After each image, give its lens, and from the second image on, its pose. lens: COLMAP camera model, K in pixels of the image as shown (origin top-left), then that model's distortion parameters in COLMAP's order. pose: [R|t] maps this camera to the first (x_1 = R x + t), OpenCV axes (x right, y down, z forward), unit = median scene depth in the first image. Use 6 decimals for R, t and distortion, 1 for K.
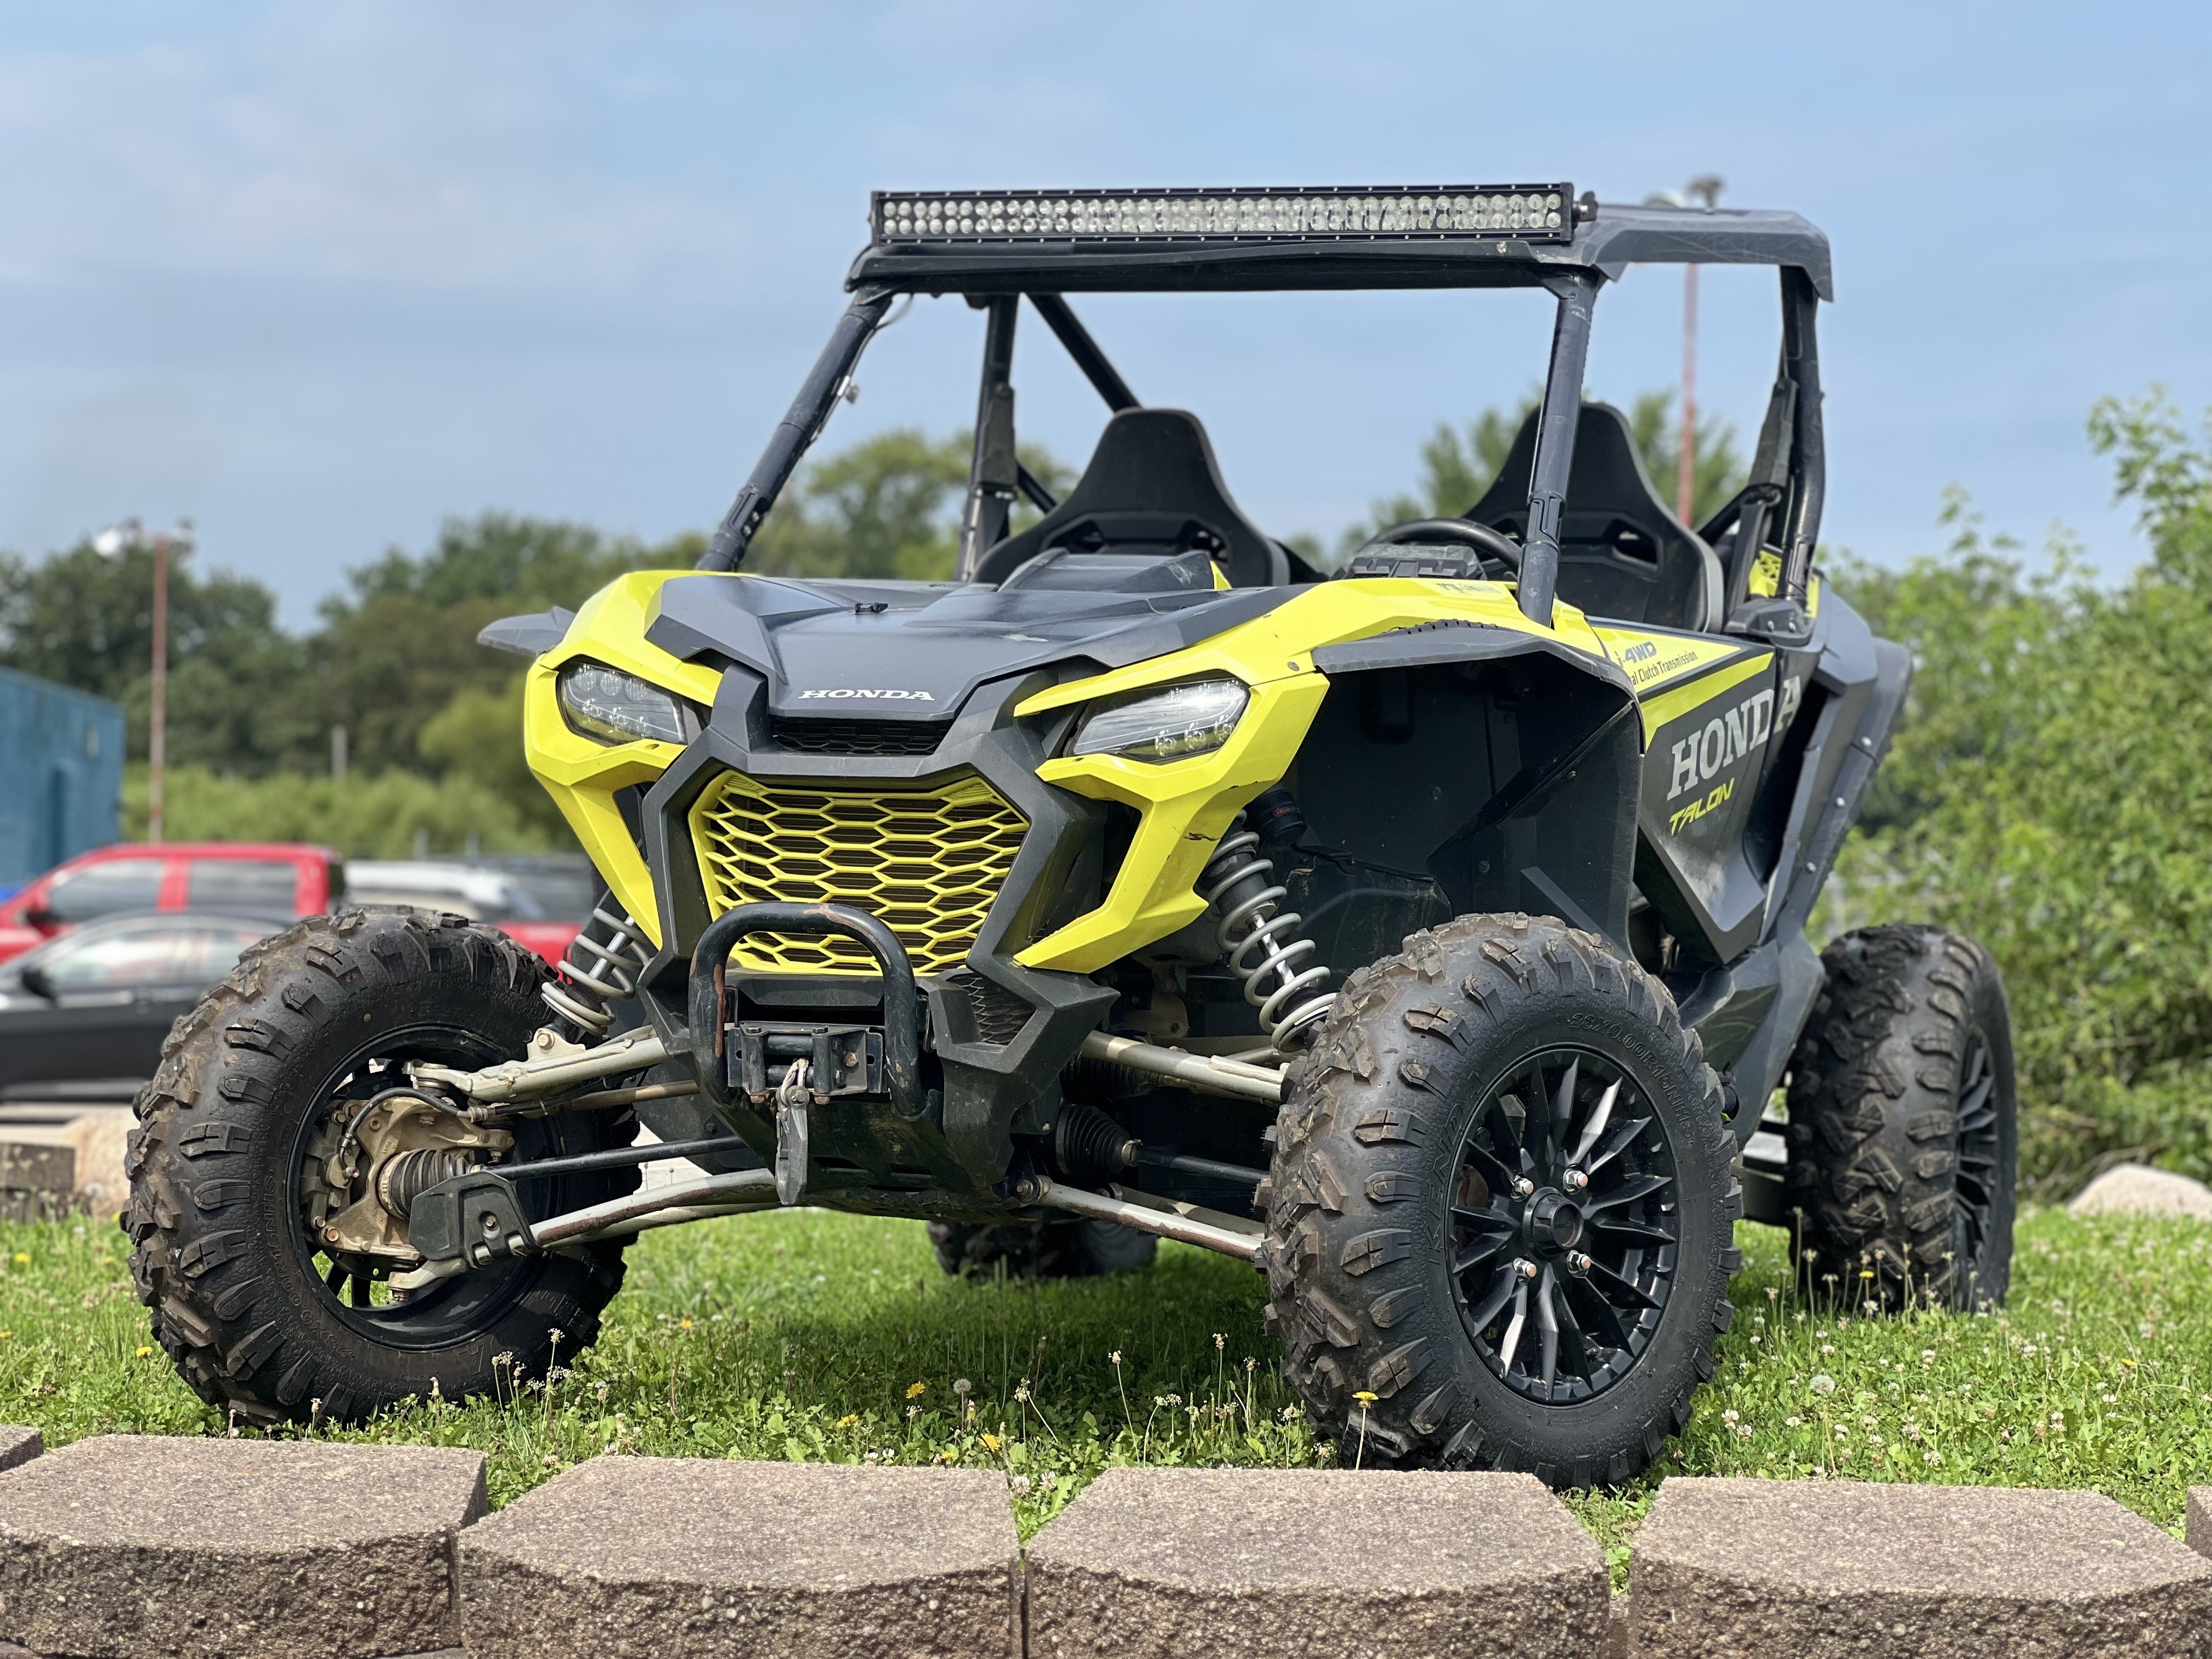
lens RADIAL K [[5207.7, 0, 1122.8], [0, 5207.7, 830.3], [0, 0, 1]] dist [0.259043, 0.000000]
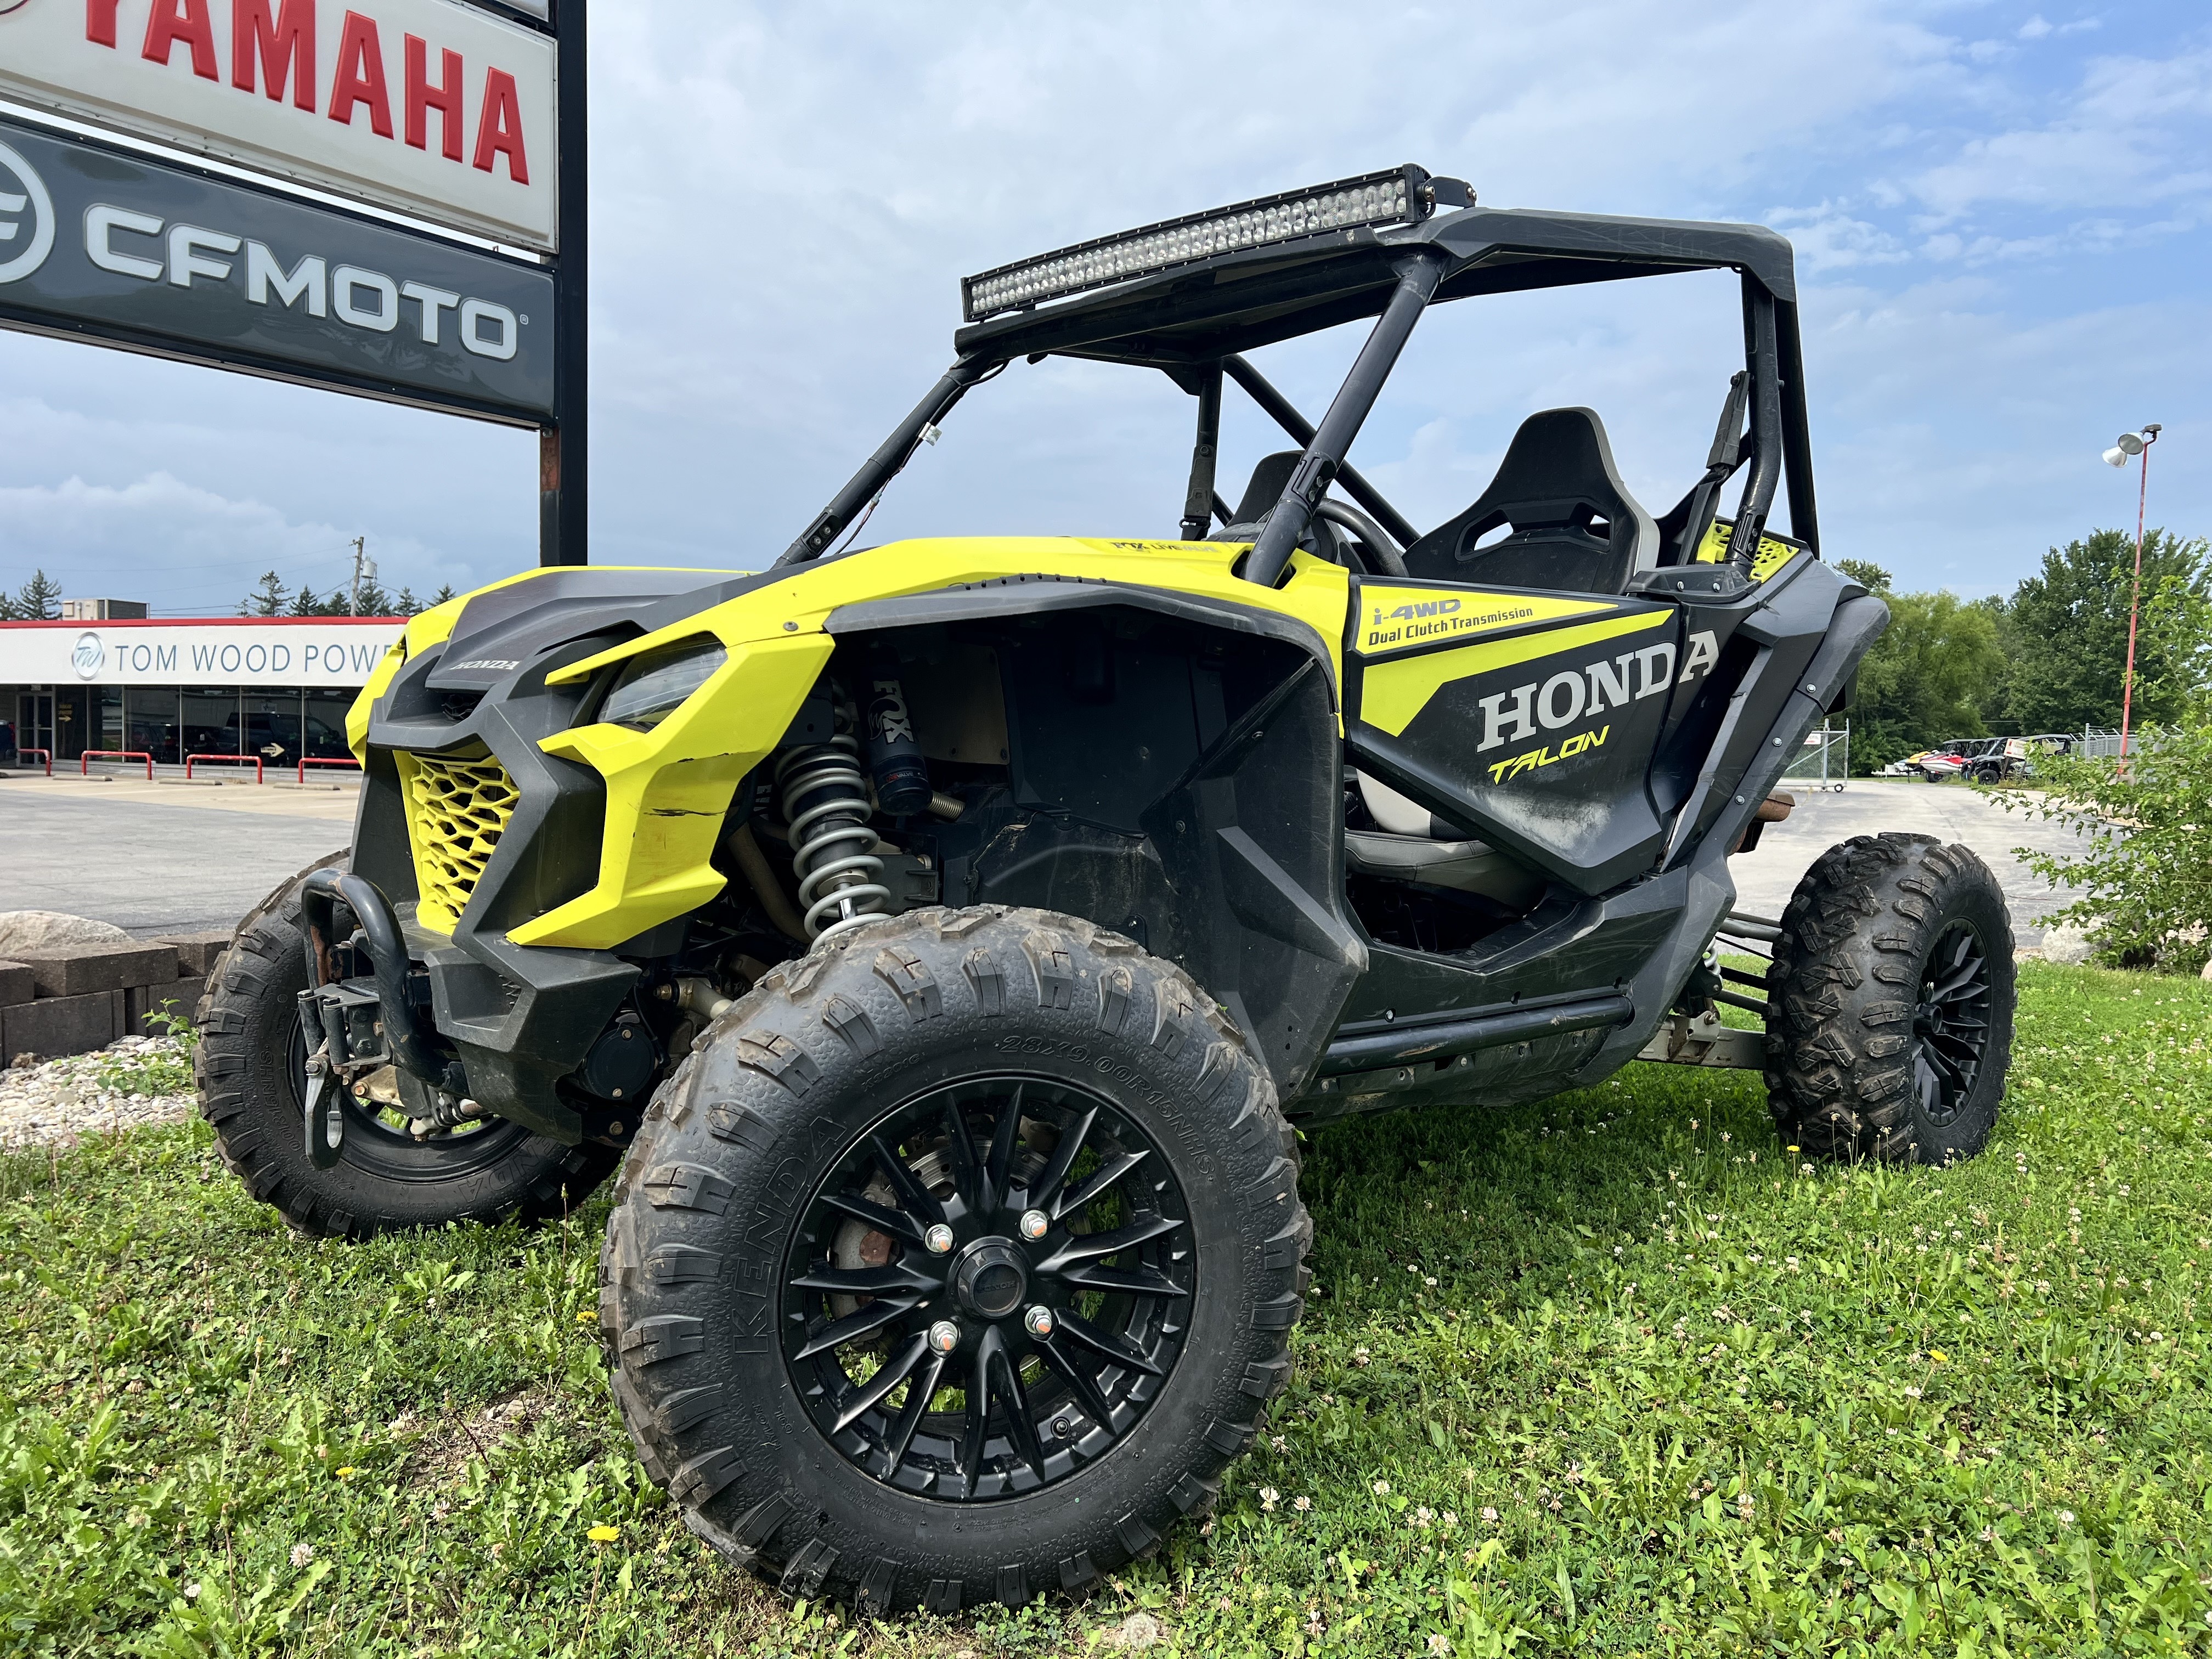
lens RADIAL K [[1678.6, 0, 1121.7], [0, 1678.6, 837.9], [0, 0, 1]] dist [0.052449, -0.056512]
pose [[0.898658, 0.026895, -0.437824, 0.215637], [0.005772, 0.997307, 0.073111, -0.015469], [0.438611, -0.068229, 0.896083, 0.763447]]
